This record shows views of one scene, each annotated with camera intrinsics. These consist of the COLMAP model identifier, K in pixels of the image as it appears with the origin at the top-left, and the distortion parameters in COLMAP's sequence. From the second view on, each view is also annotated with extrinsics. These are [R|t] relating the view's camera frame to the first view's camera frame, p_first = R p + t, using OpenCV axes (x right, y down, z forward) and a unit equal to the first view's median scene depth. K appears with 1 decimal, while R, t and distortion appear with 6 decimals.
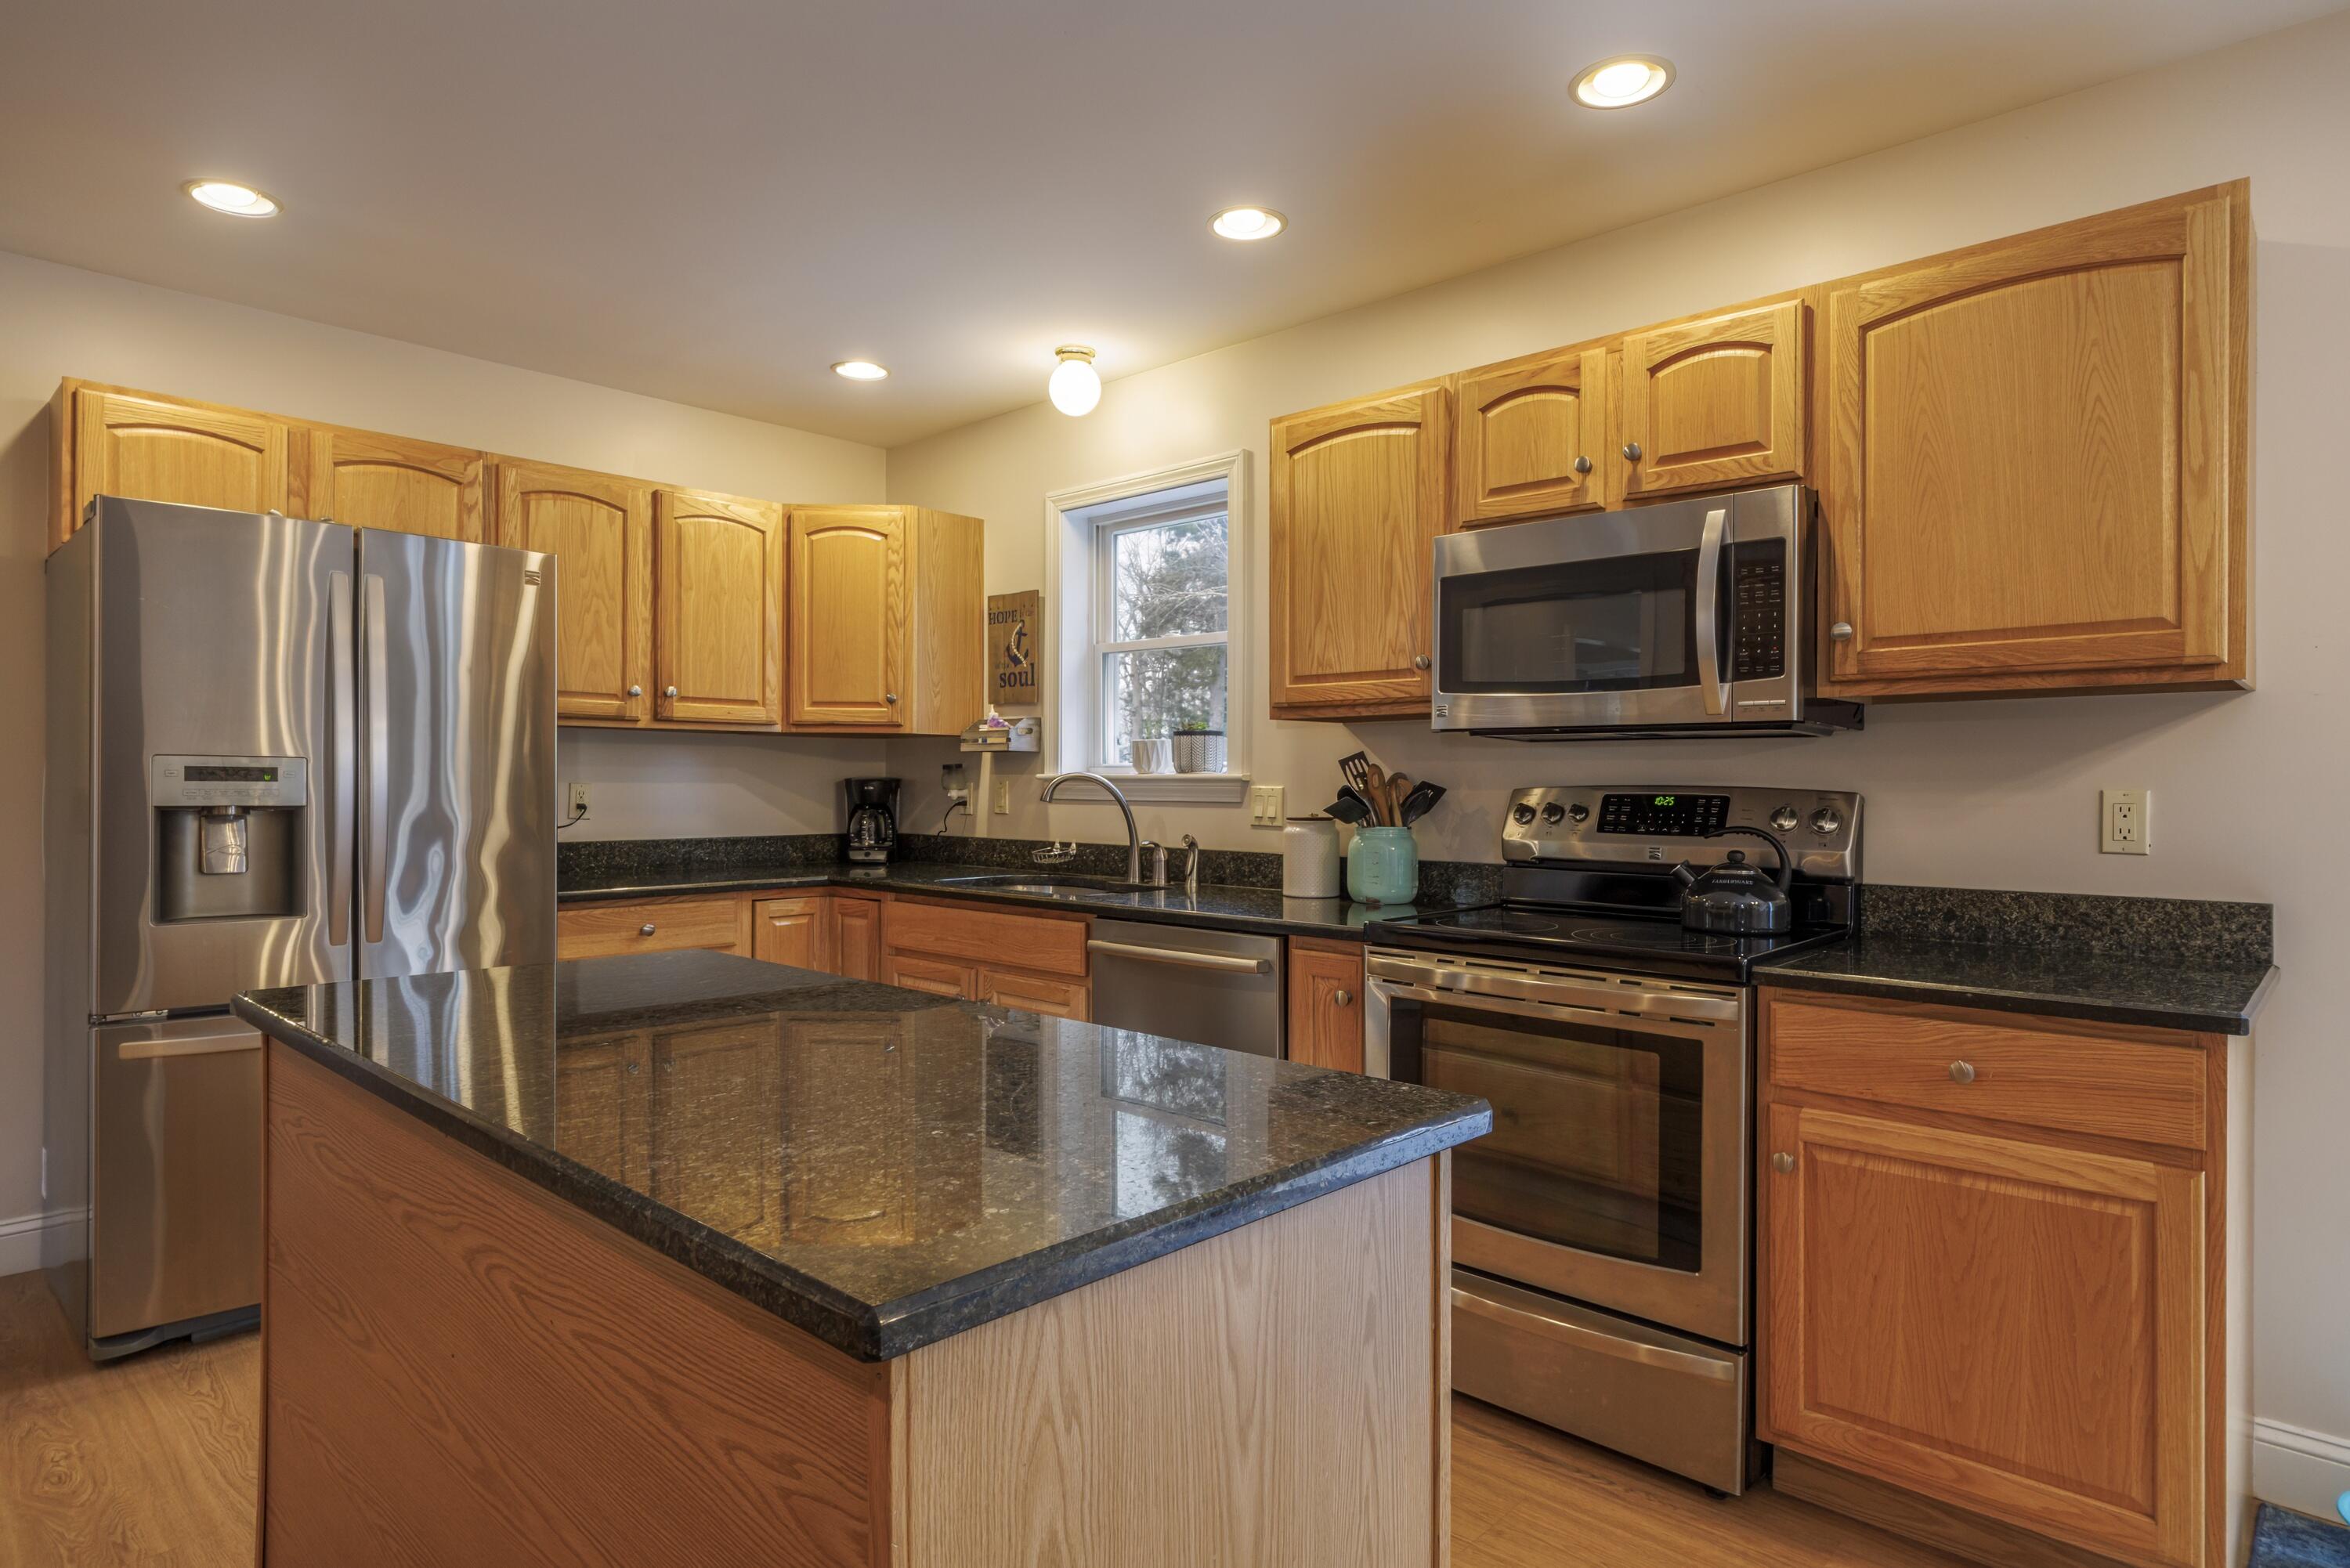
lens RADIAL K [[1270.3, 0, 1175.0], [0, 1270.3, 784.0], [0, 0, 1]] dist [0.000642, -0.002001]
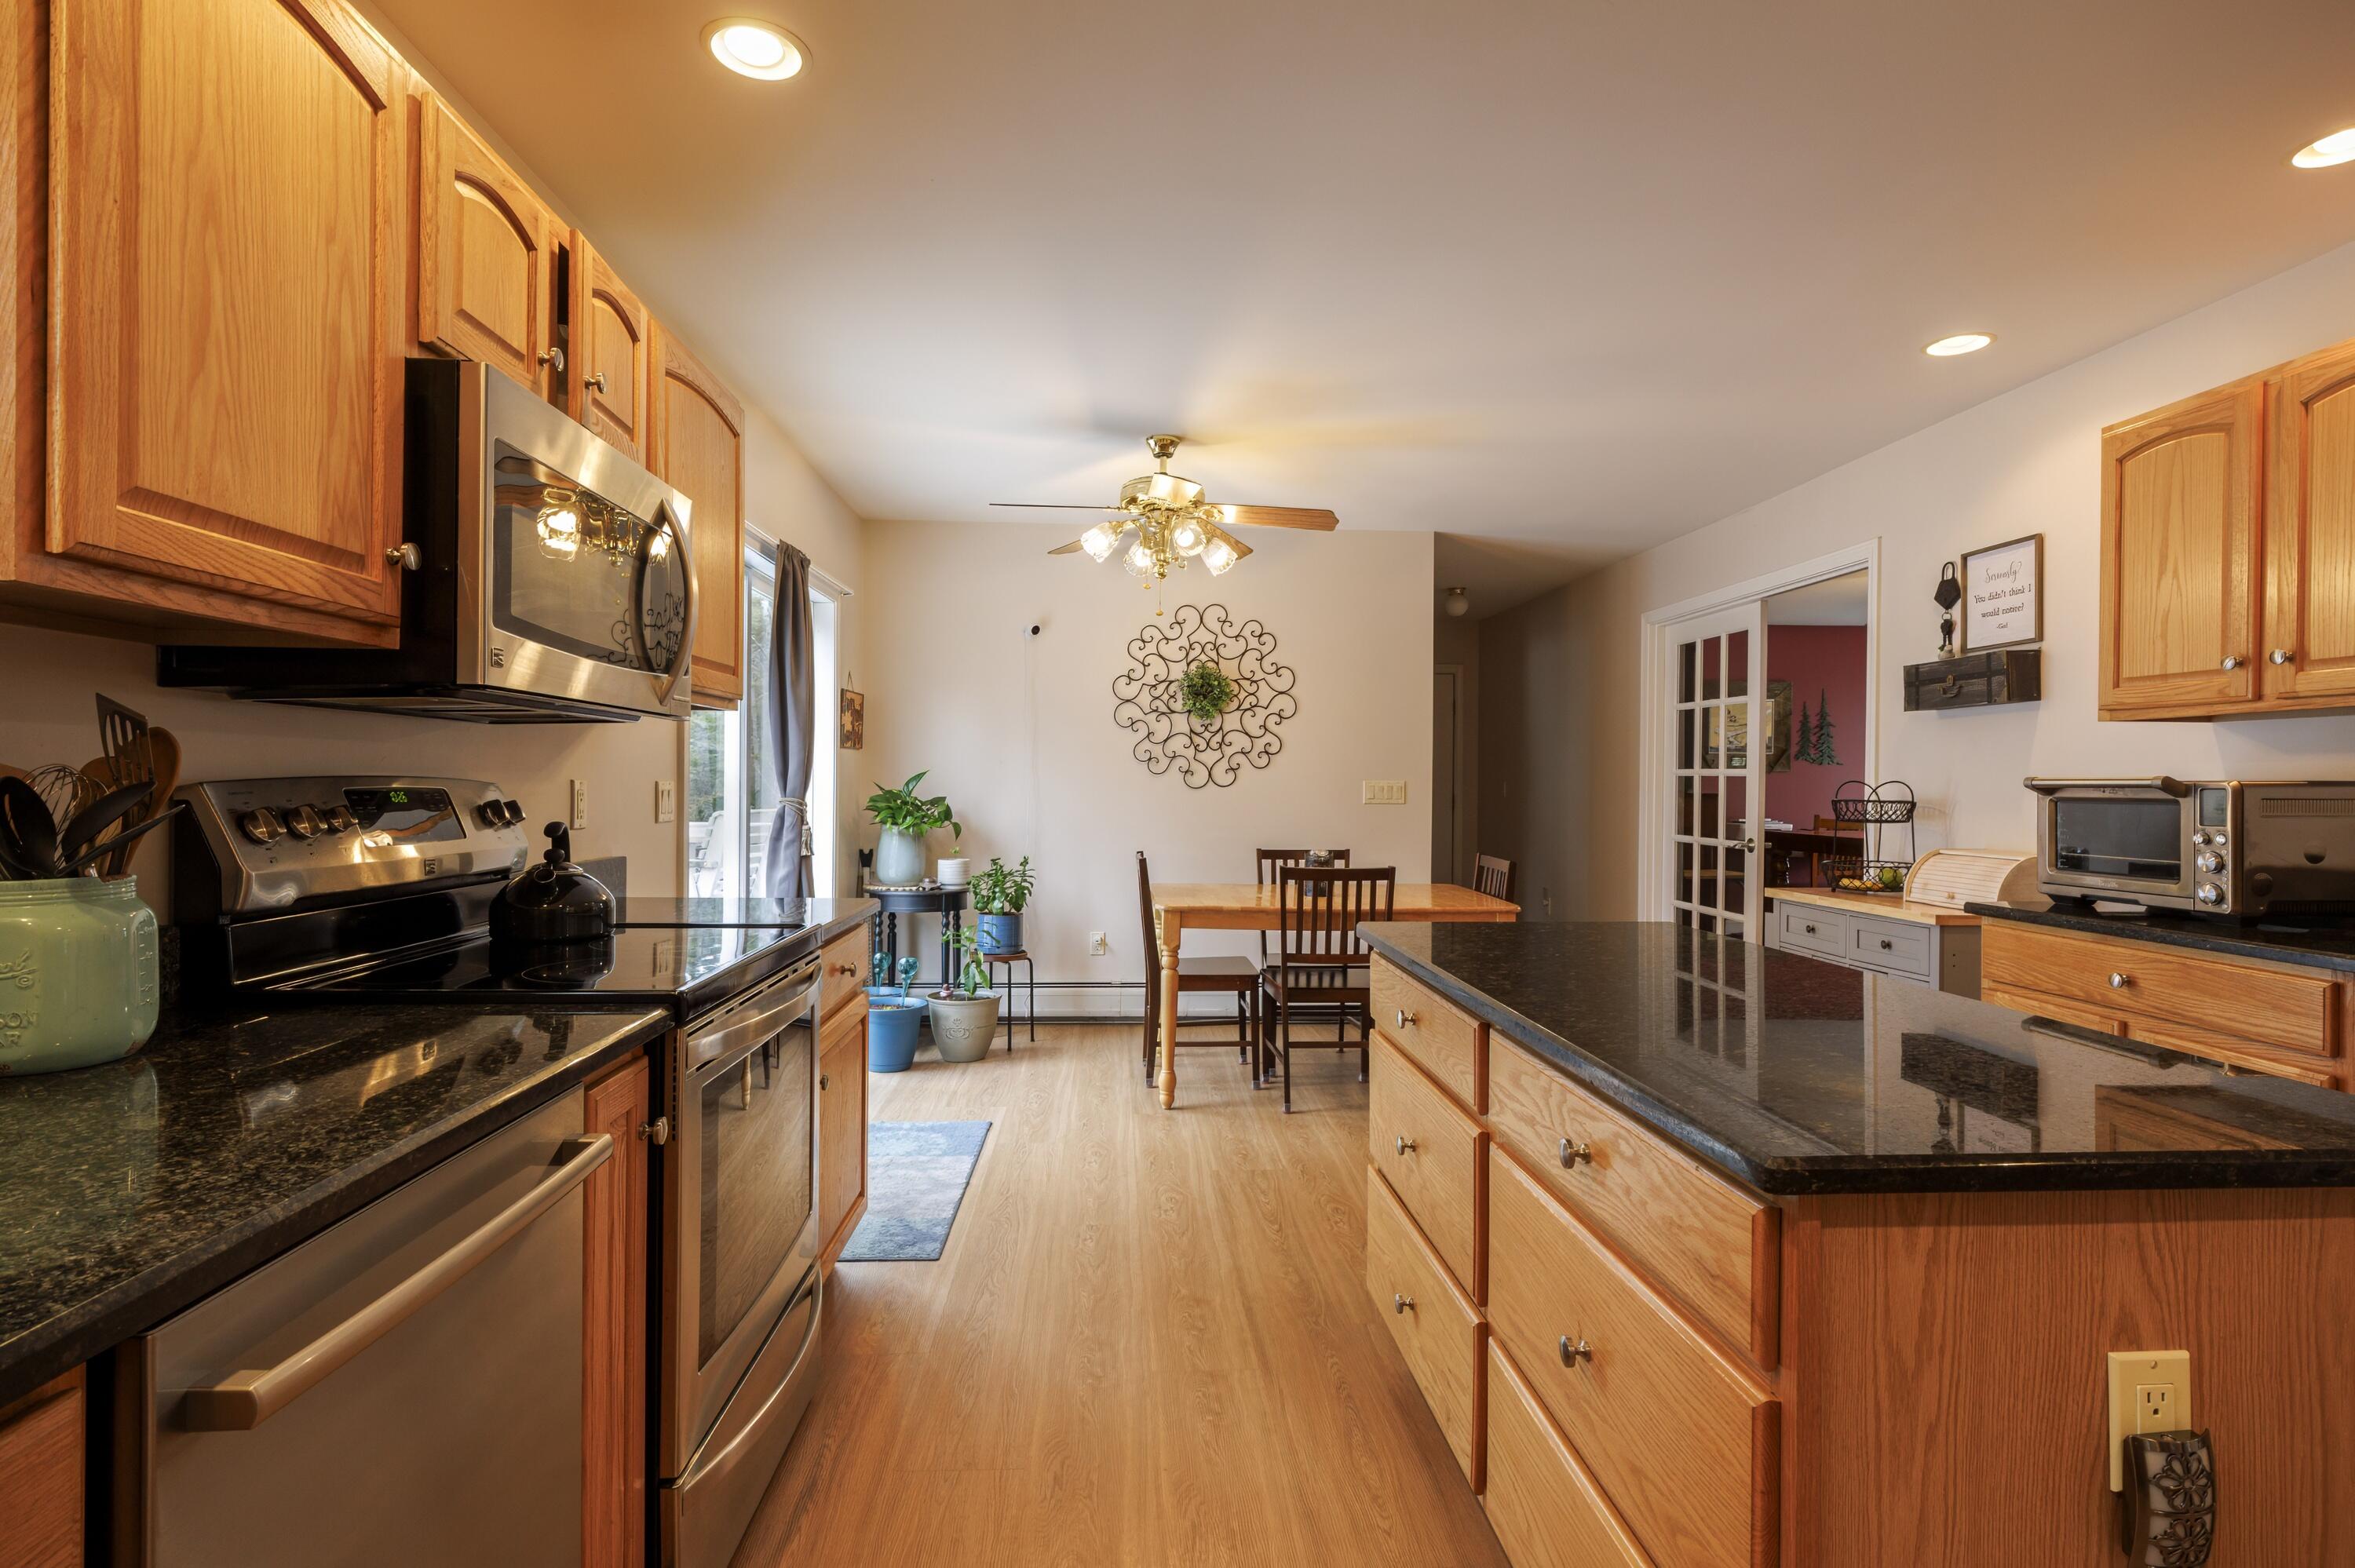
lens RADIAL K [[1166.2, 0, 1177.5], [0, 1166.2, 784.0], [0, 0, 1]] dist [-0.002966, -0.000071]
pose [[-0.720753, -0.011891, 0.693090, -0.452503], [-0.010683, 0.999925, 0.006045, -0.004113], [-0.693110, -0.003047, -0.720826, 1.286569]]
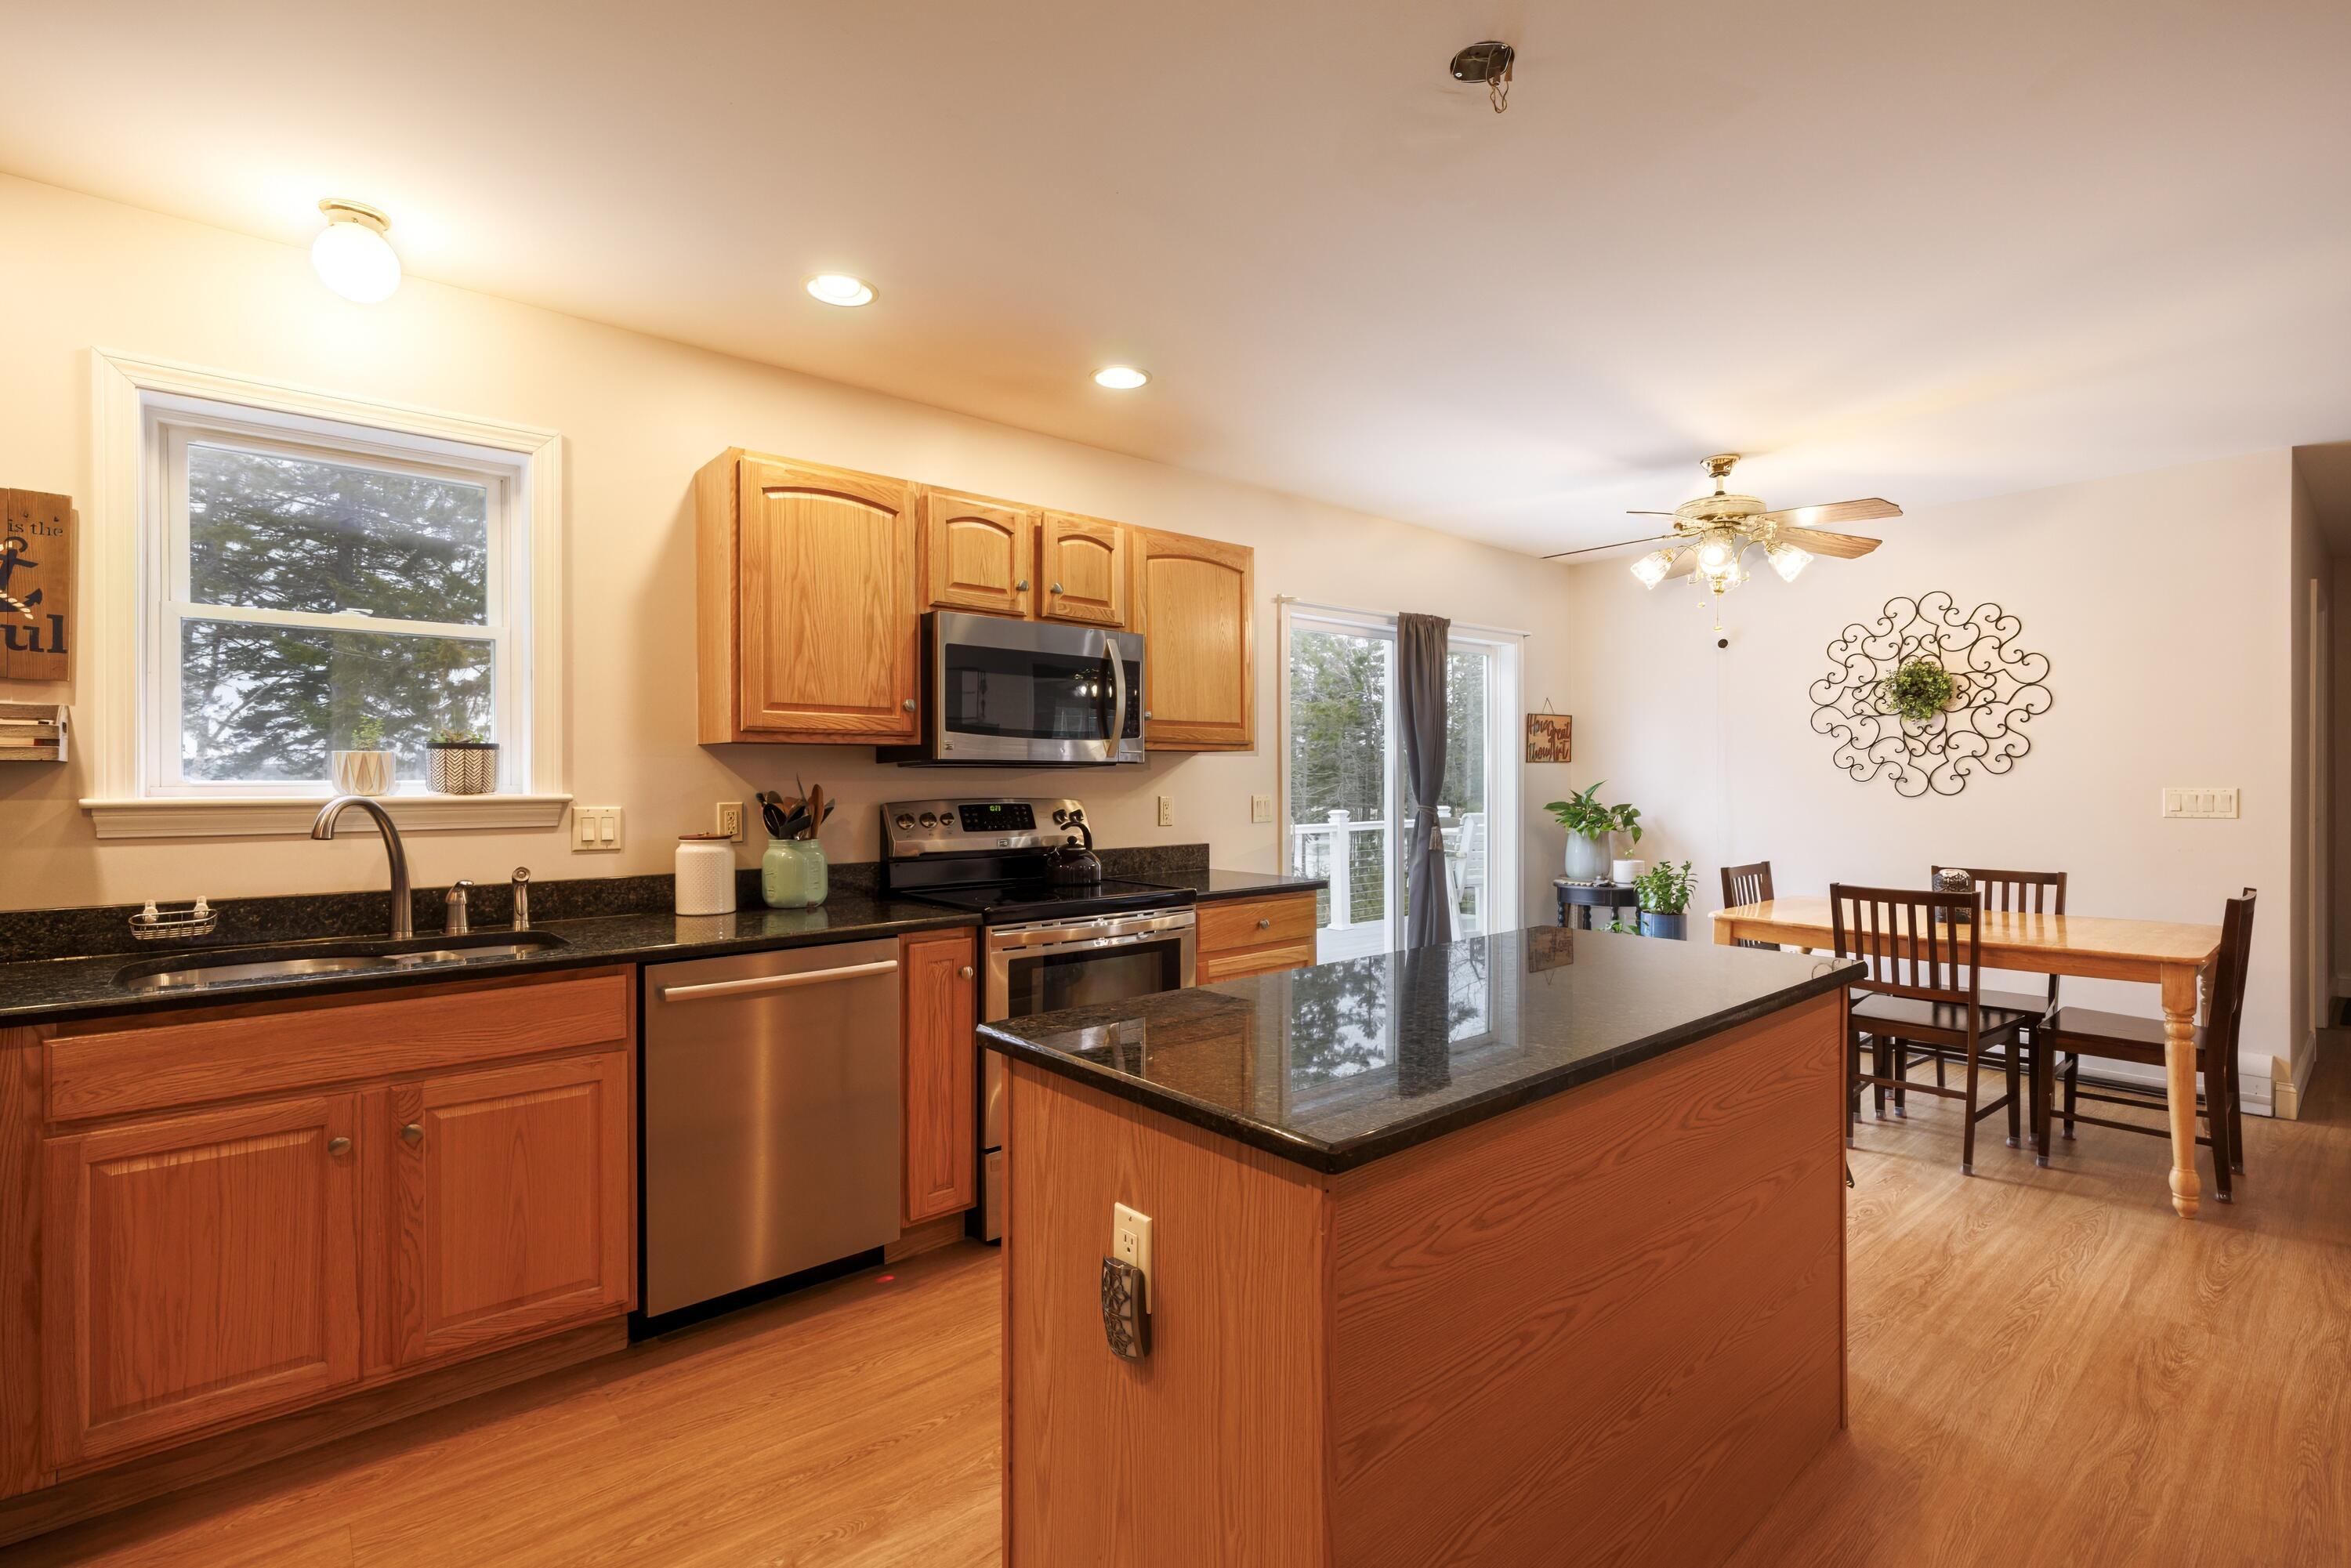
lens RADIAL K [[1055.5, 0, 1175.5], [0, 1055.5, 784.0], [0, 0, 1]] dist [0.010794, -0.000207]
pose [[0.114357, -0.009603, 0.993393, -0.928530], [0.004977, 0.999946, 0.009093, -0.028840], [-0.993427, 0.003904, 0.114399, 0.701646]]
